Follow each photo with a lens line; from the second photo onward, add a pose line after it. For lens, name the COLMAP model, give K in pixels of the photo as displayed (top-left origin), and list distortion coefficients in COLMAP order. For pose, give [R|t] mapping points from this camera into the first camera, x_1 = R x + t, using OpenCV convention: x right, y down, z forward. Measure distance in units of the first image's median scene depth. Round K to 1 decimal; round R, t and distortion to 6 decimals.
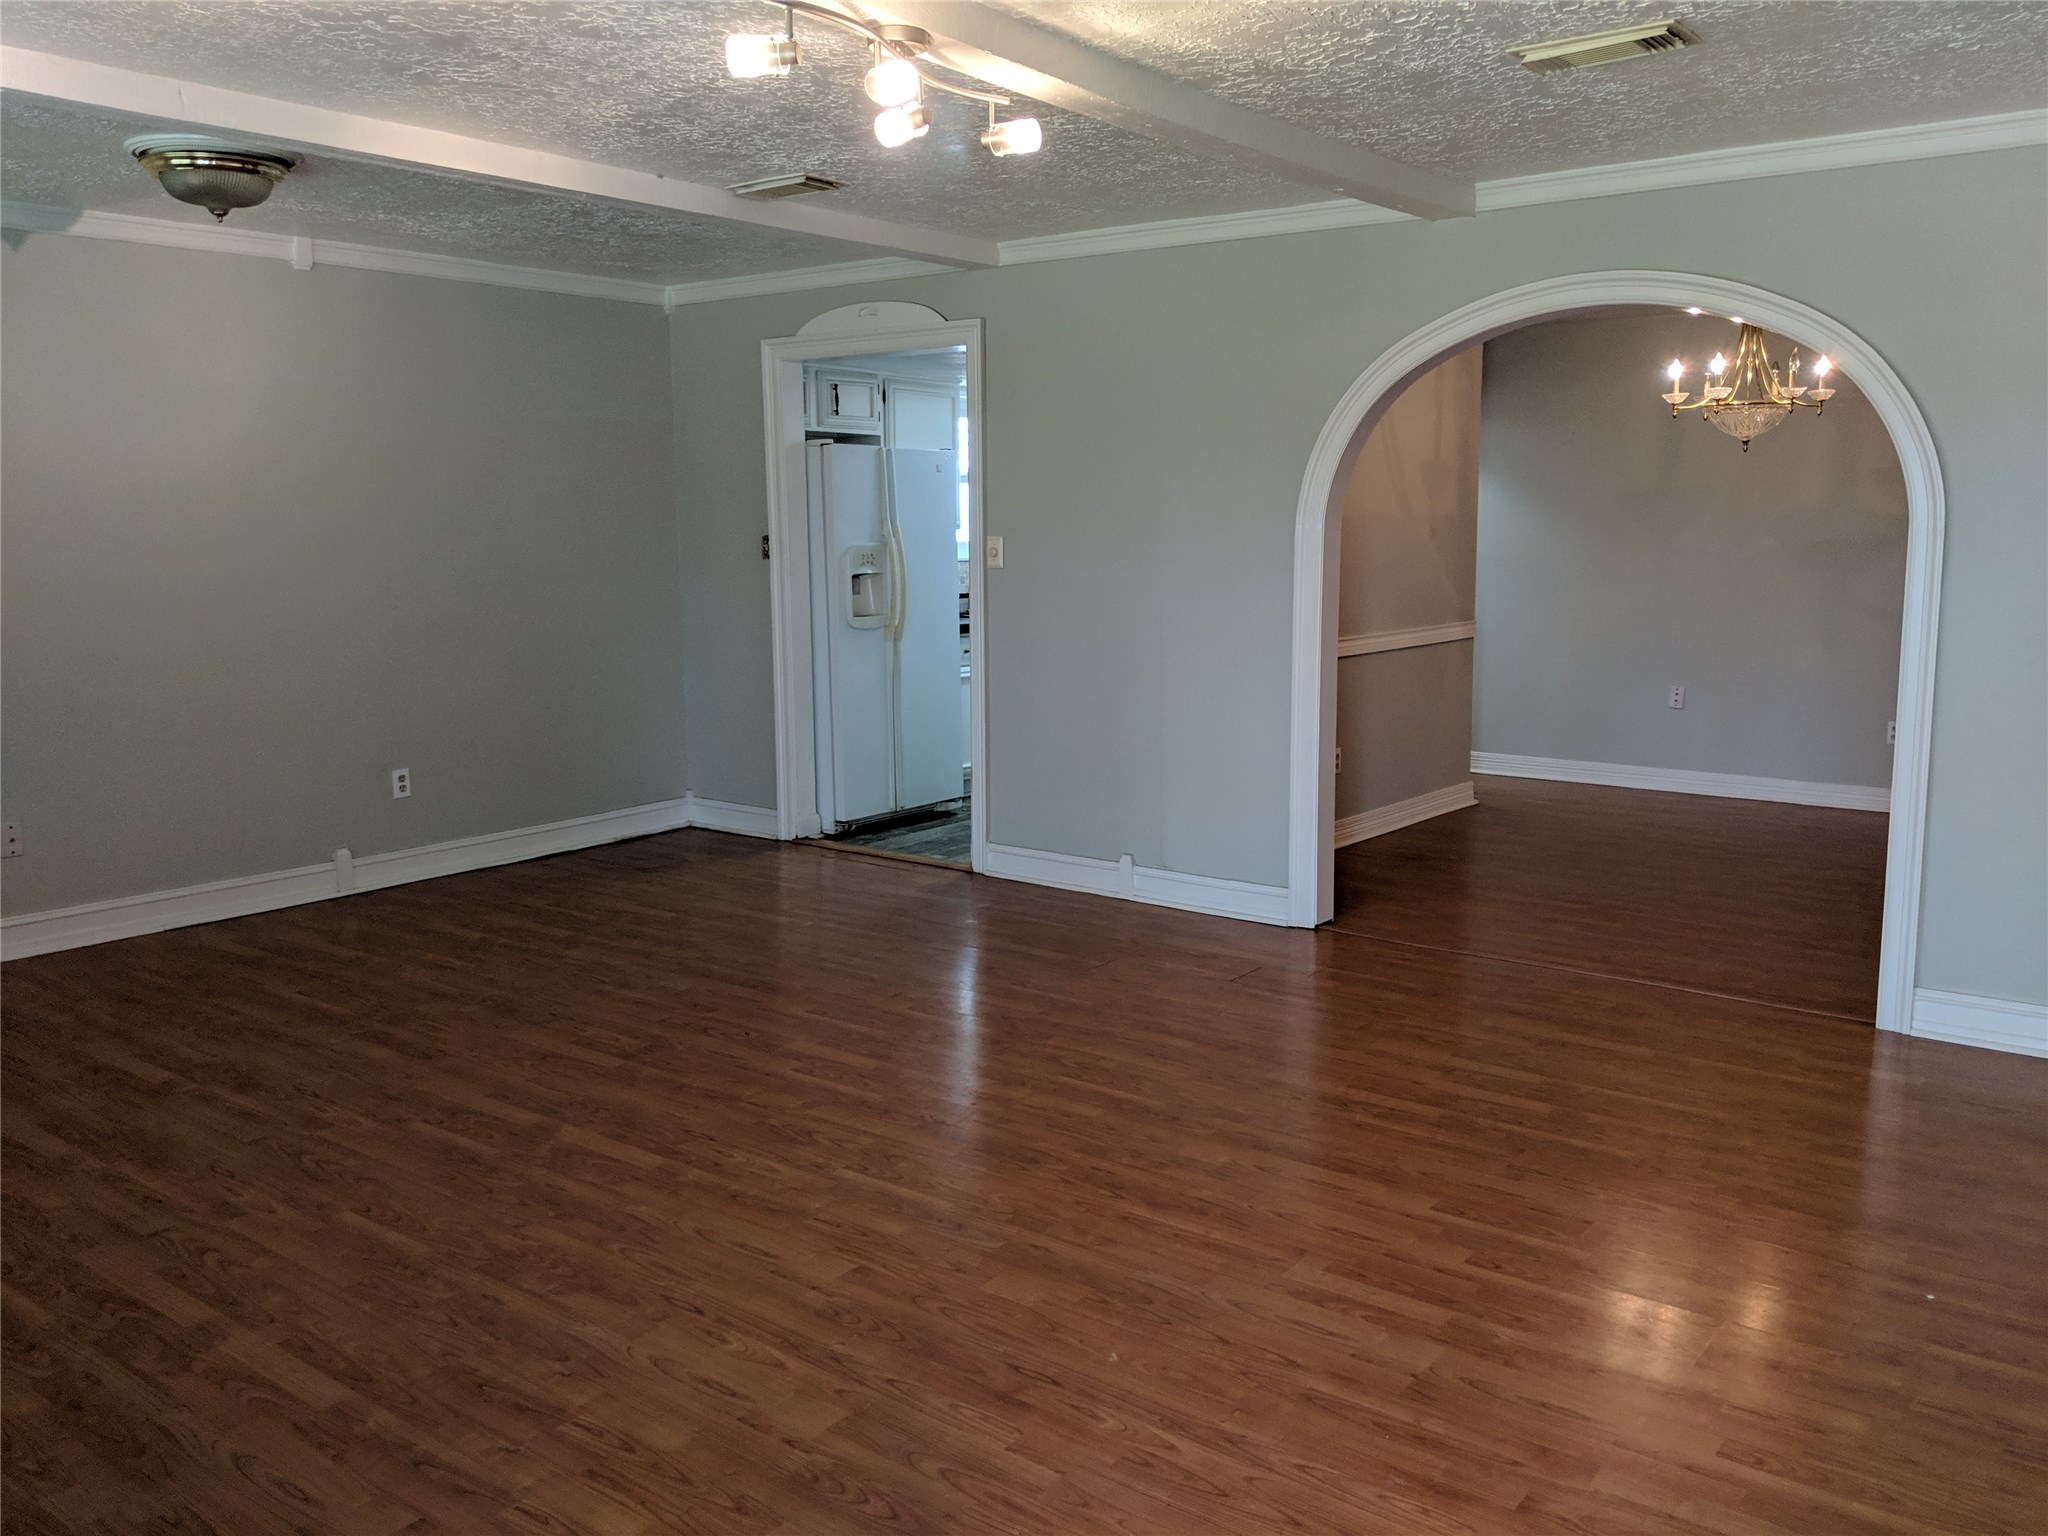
lens RADIAL K [[1627.7, 0, 1026.0], [0, 1627.7, 761.8], [0, 0, 1]] dist [0.065050, -0.112240]
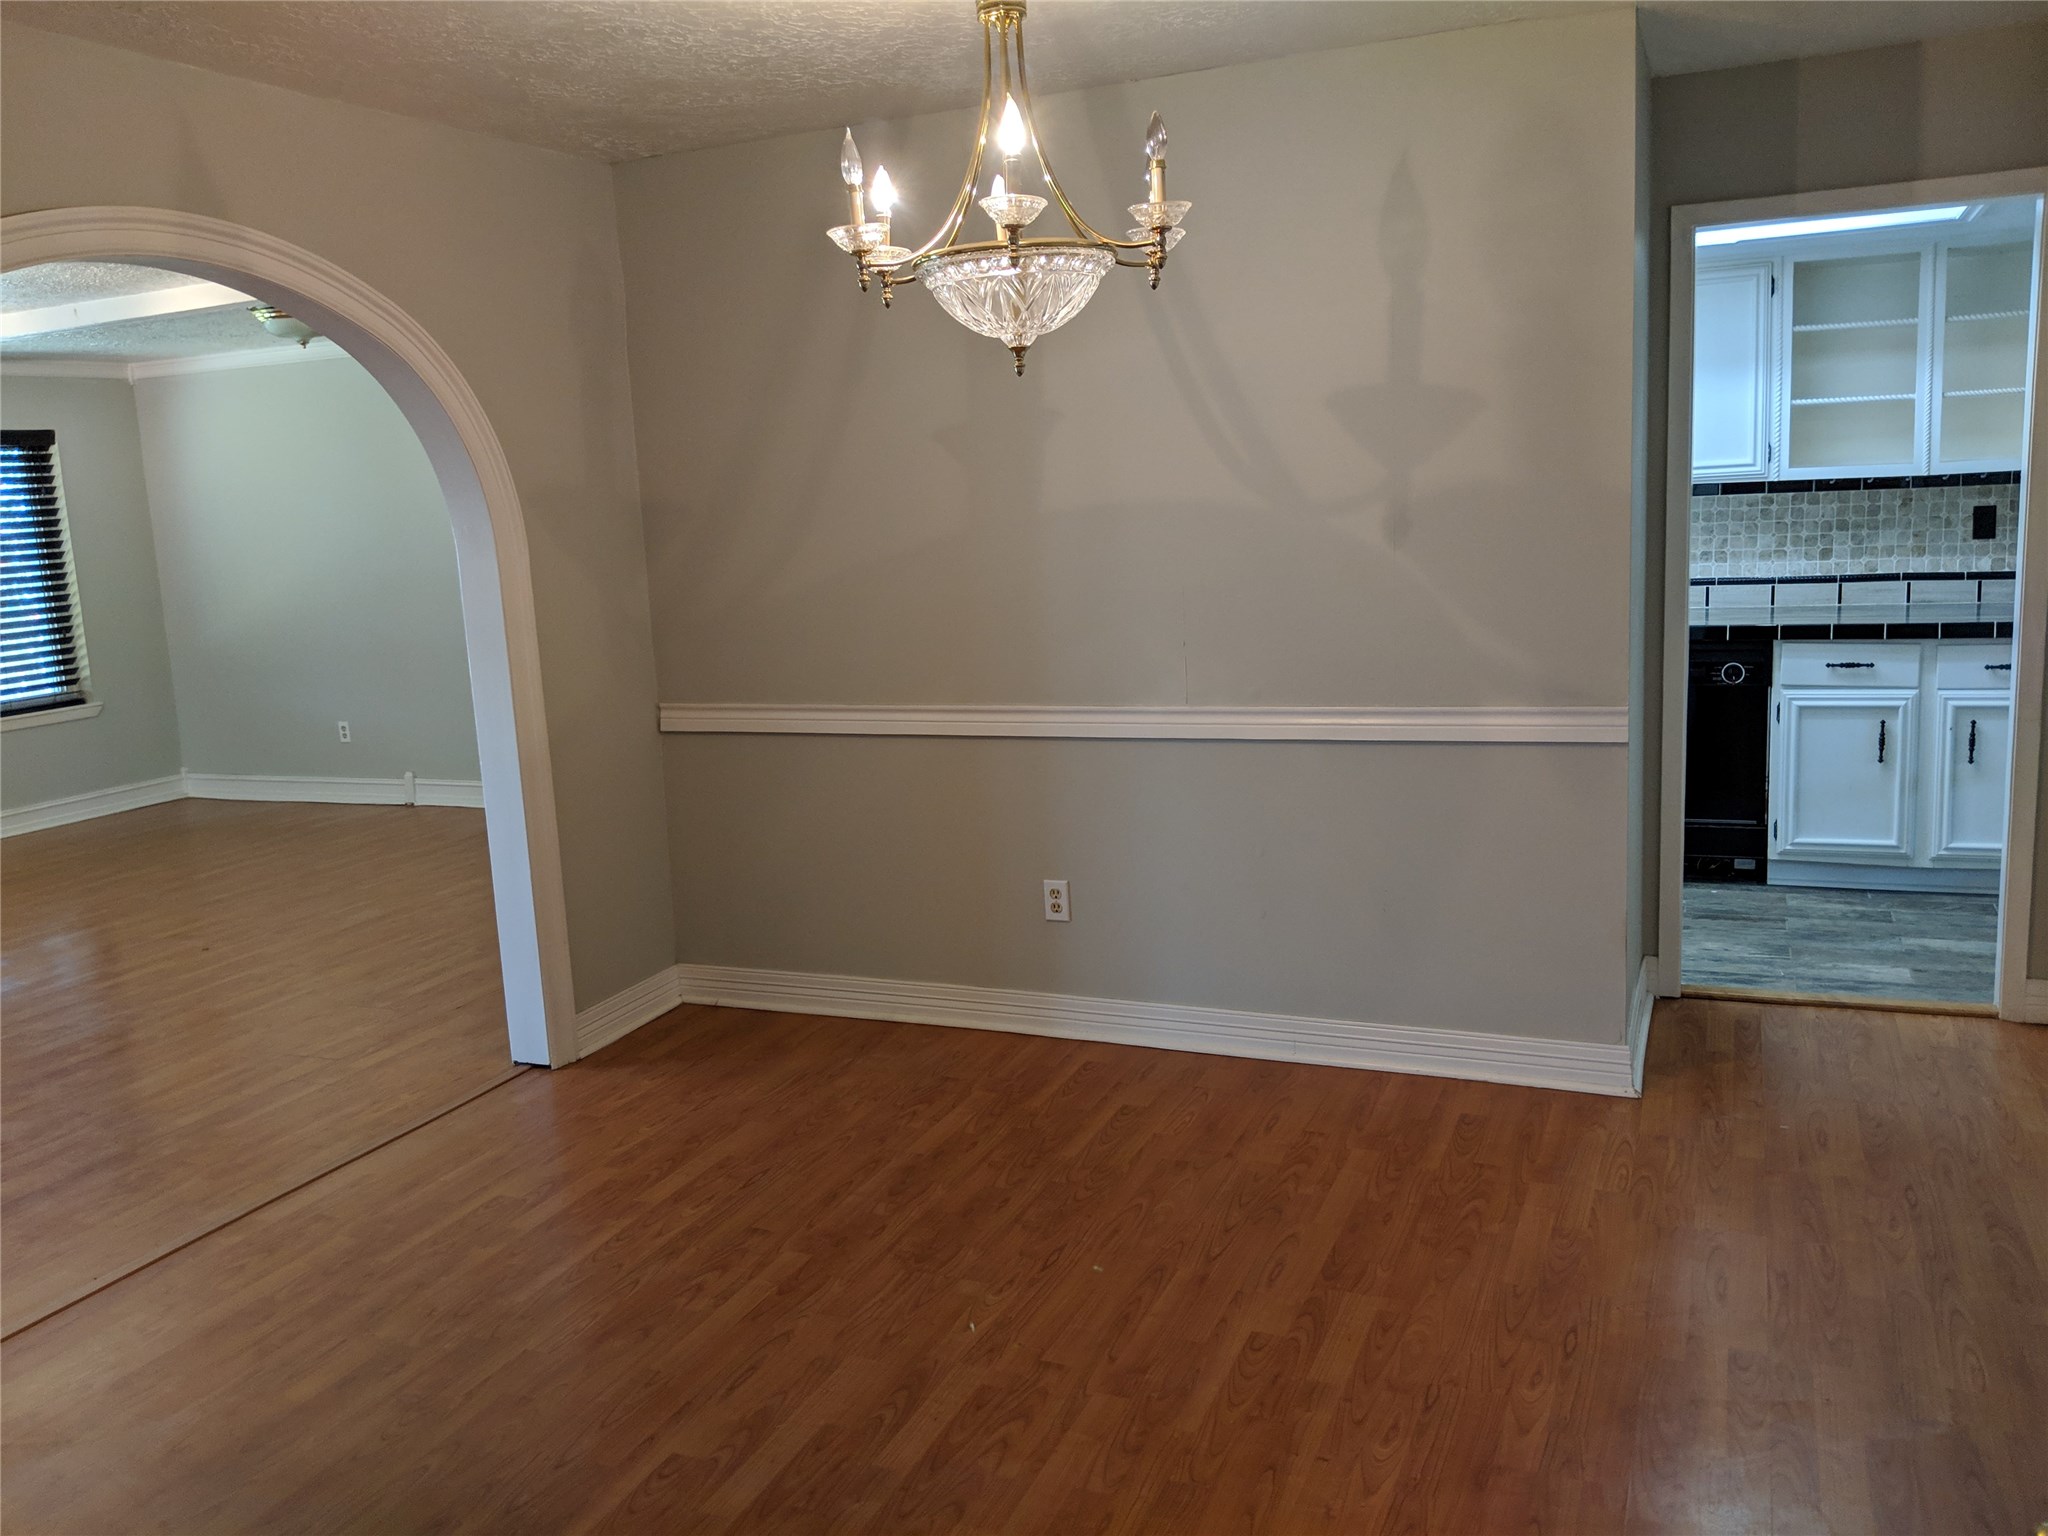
lens RADIAL K [[1627.7, 0, 1028.9], [0, 1627.7, 766.2], [0, 0, 1]] dist [0.065050, -0.112240]
pose [[0.241938, 0.151162, -0.958445, 1.294721], [-0.088771, 0.987096, 0.133273, -0.222188], [0.966222, 0.052838, 0.252235, 1.371910]]
